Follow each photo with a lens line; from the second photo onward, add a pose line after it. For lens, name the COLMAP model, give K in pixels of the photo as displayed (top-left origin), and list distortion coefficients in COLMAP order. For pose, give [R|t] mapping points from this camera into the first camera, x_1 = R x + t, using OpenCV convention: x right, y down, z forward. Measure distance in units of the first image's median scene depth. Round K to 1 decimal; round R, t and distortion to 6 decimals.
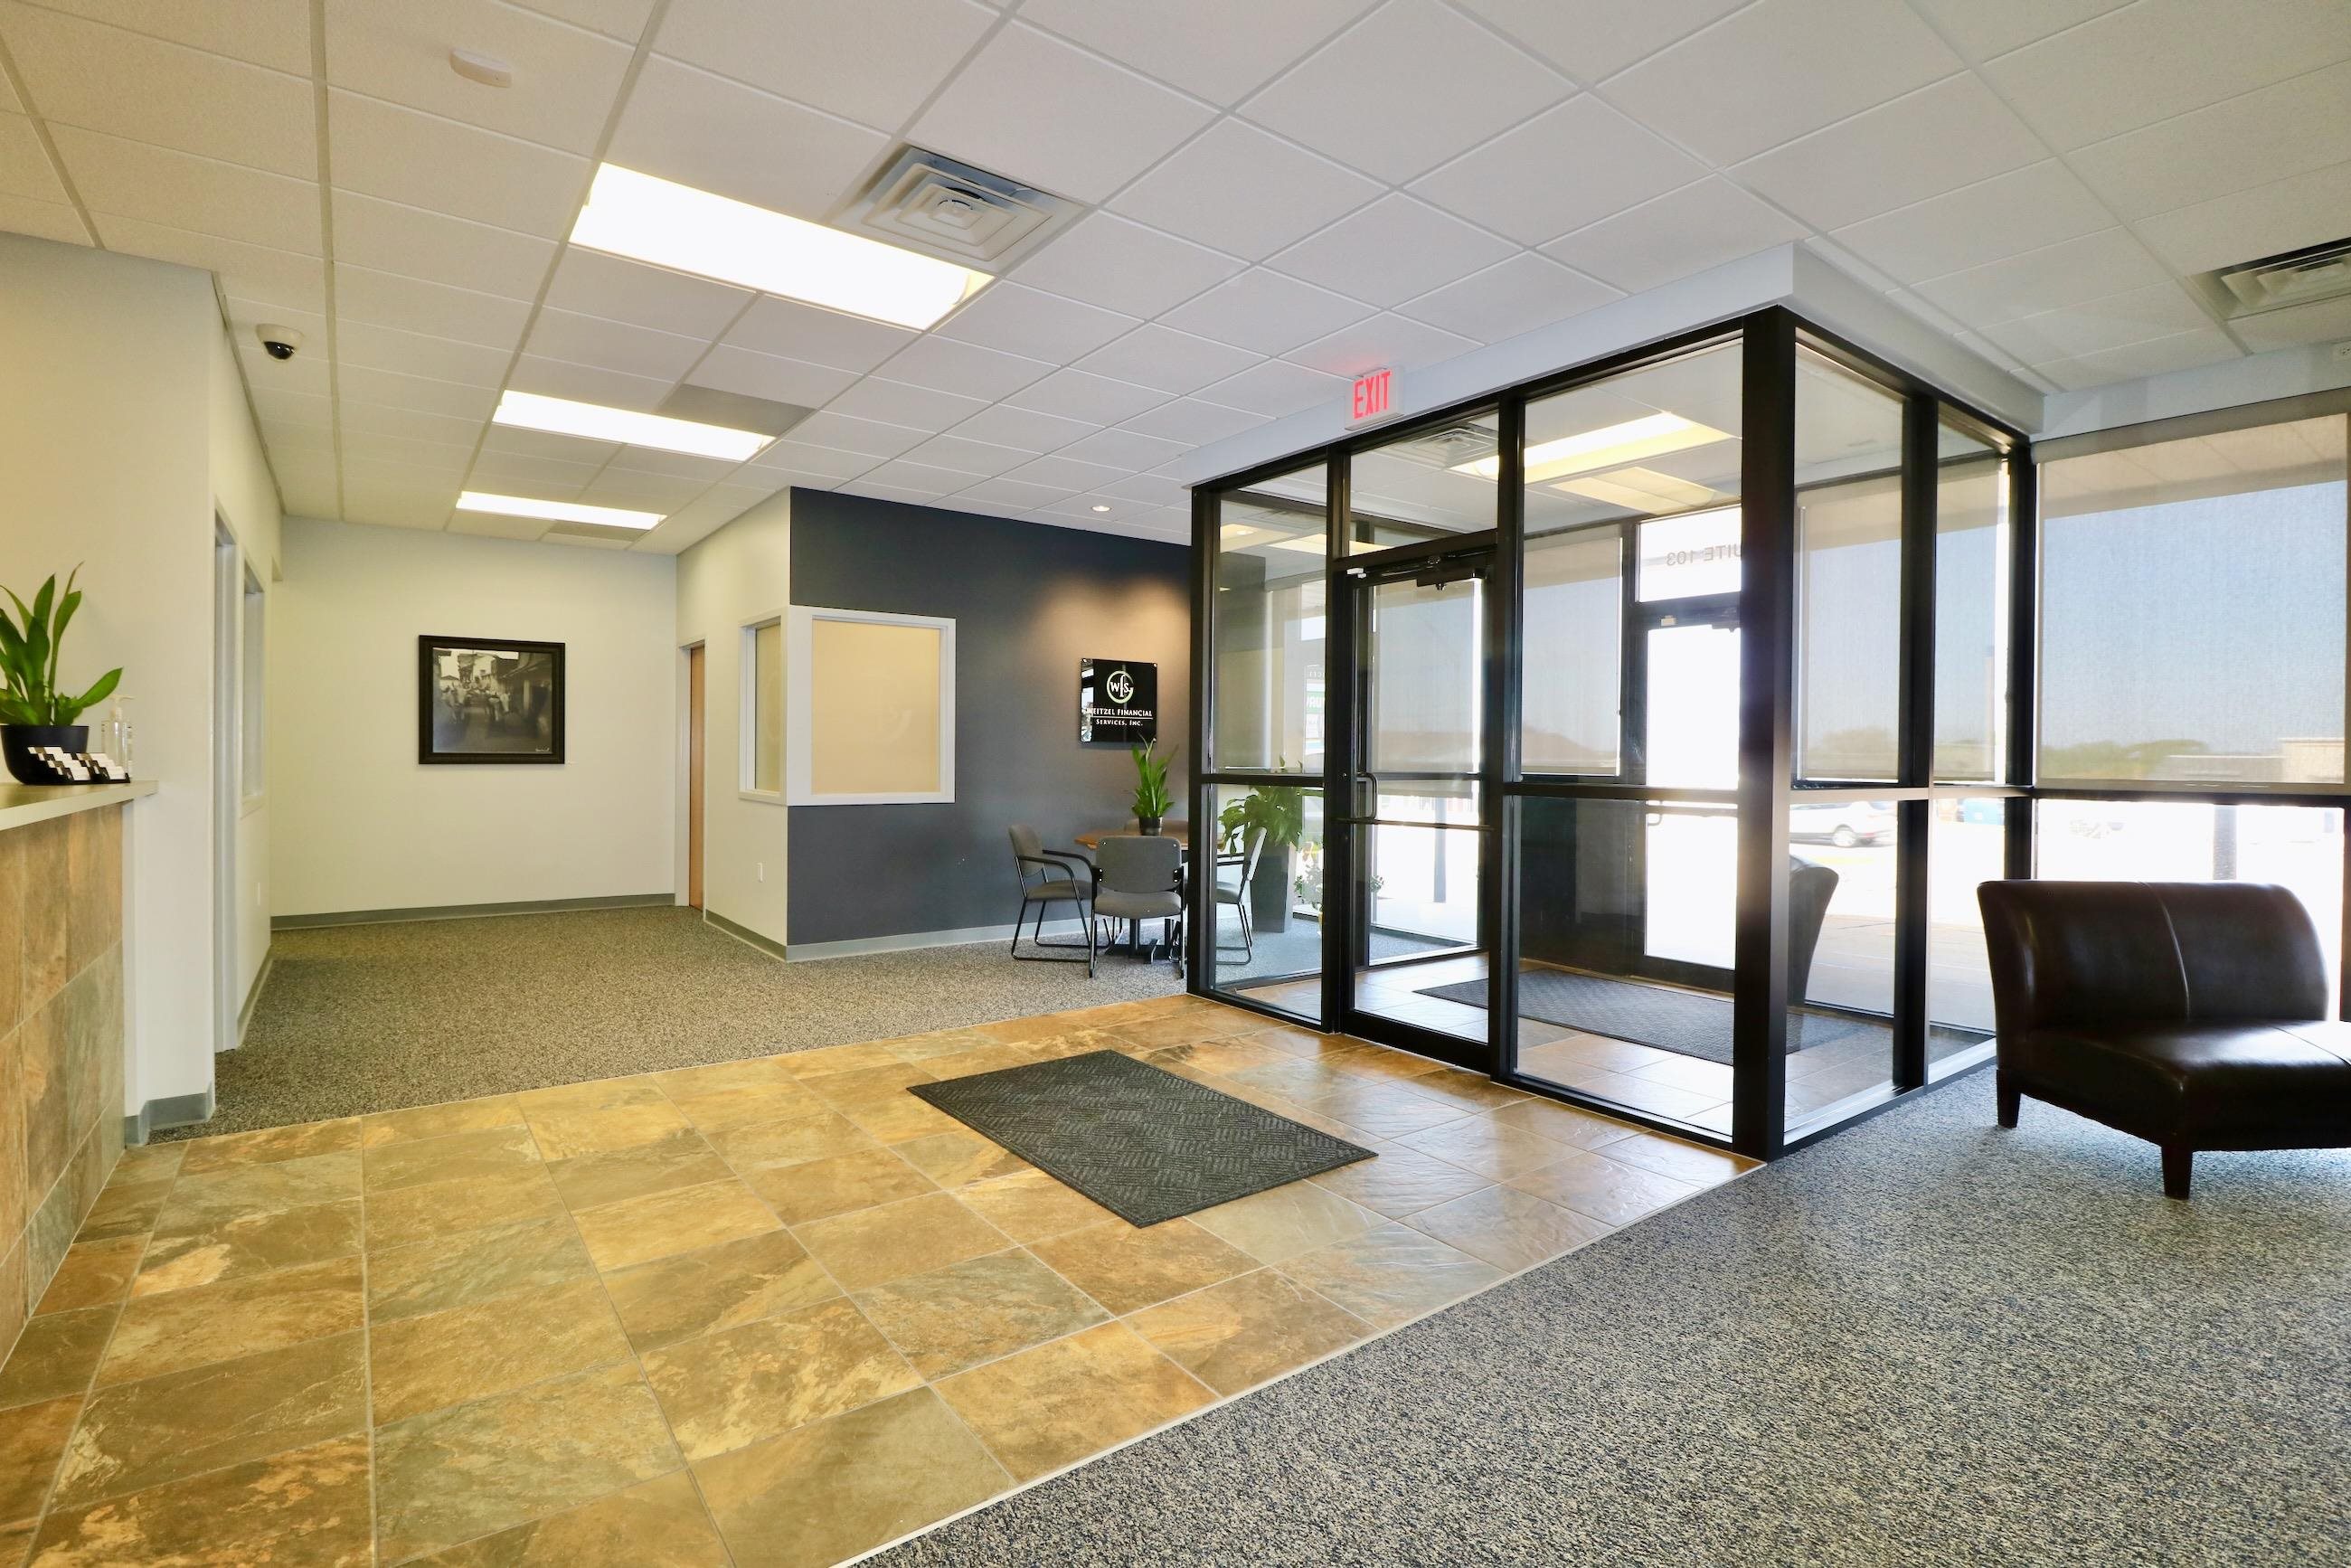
lens RADIAL K [[1109.2, 0, 1185.6], [0, 1109.2, 762.8], [0, 0, 1]] dist [-0.002771, -0.009477]
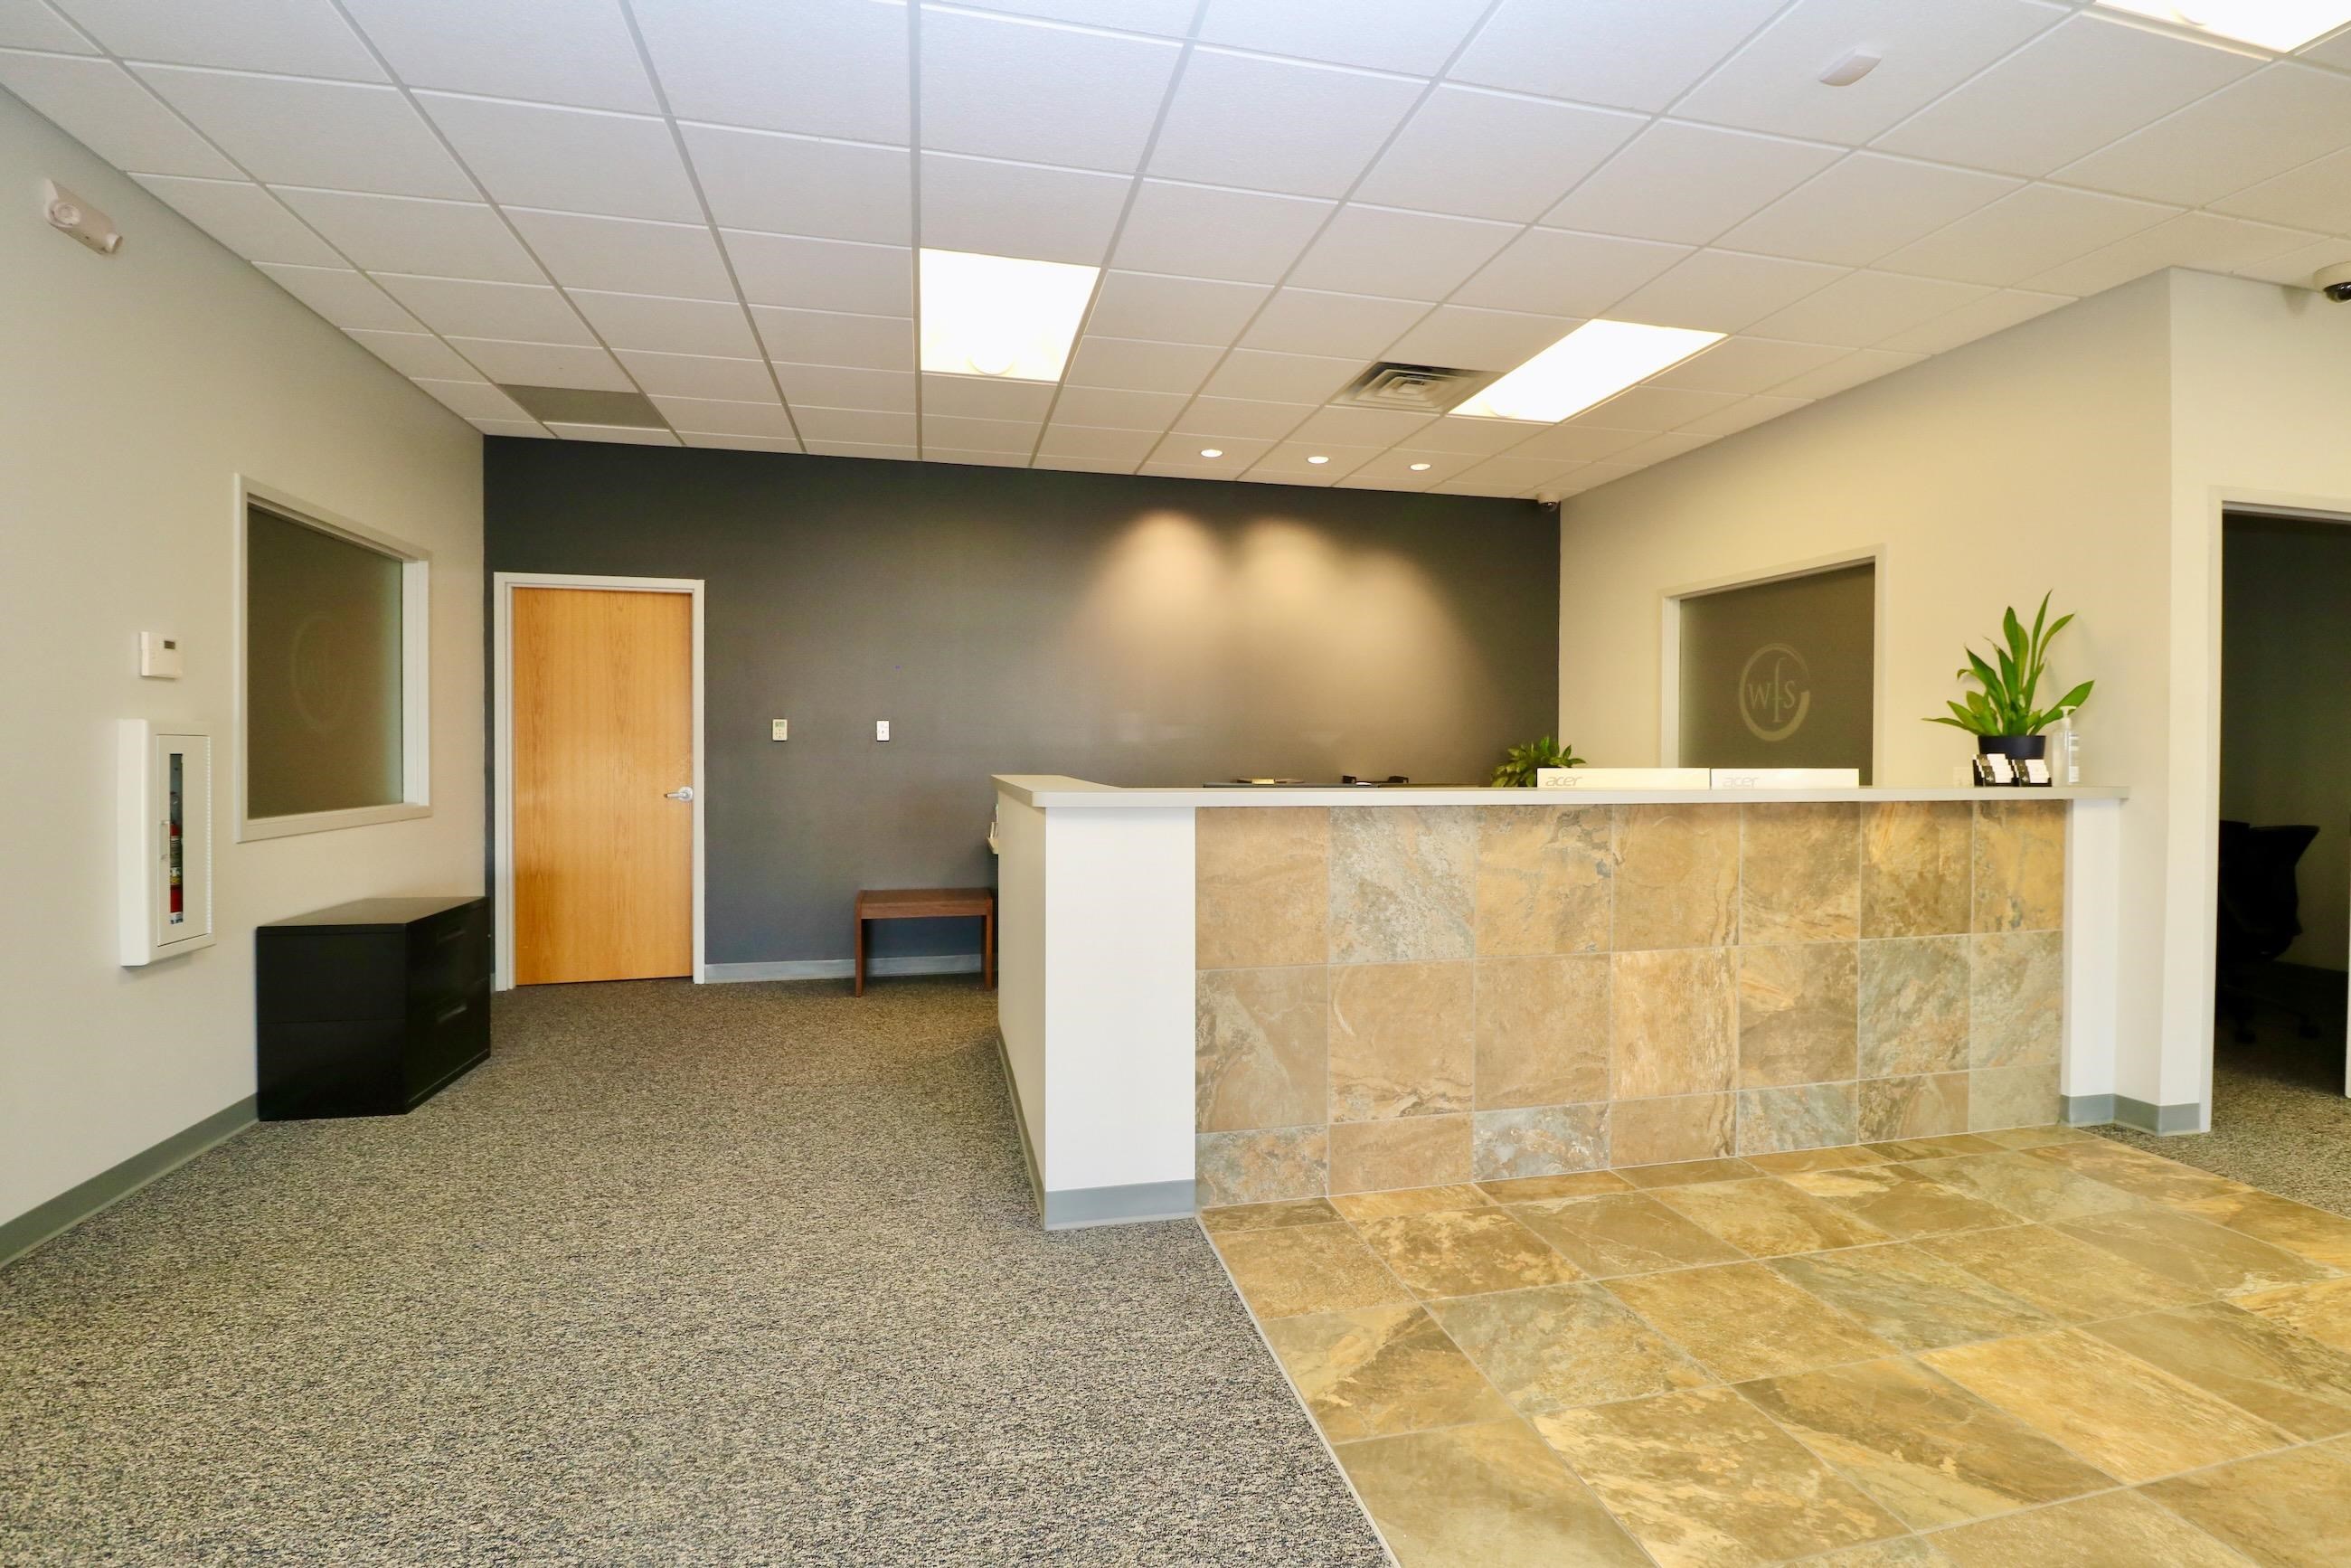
lens RADIAL K [[1109.2, 0, 1185.6], [0, 1109.2, 762.8], [0, 0, 1]] dist [-0.002771, -0.009477]
pose [[-0.392099, 0.000142, -0.919923, 0.491152], [-0.013521, 0.999891, 0.005917, 0.000413], [0.919824, 0.014758, -0.392054, 0.817567]]
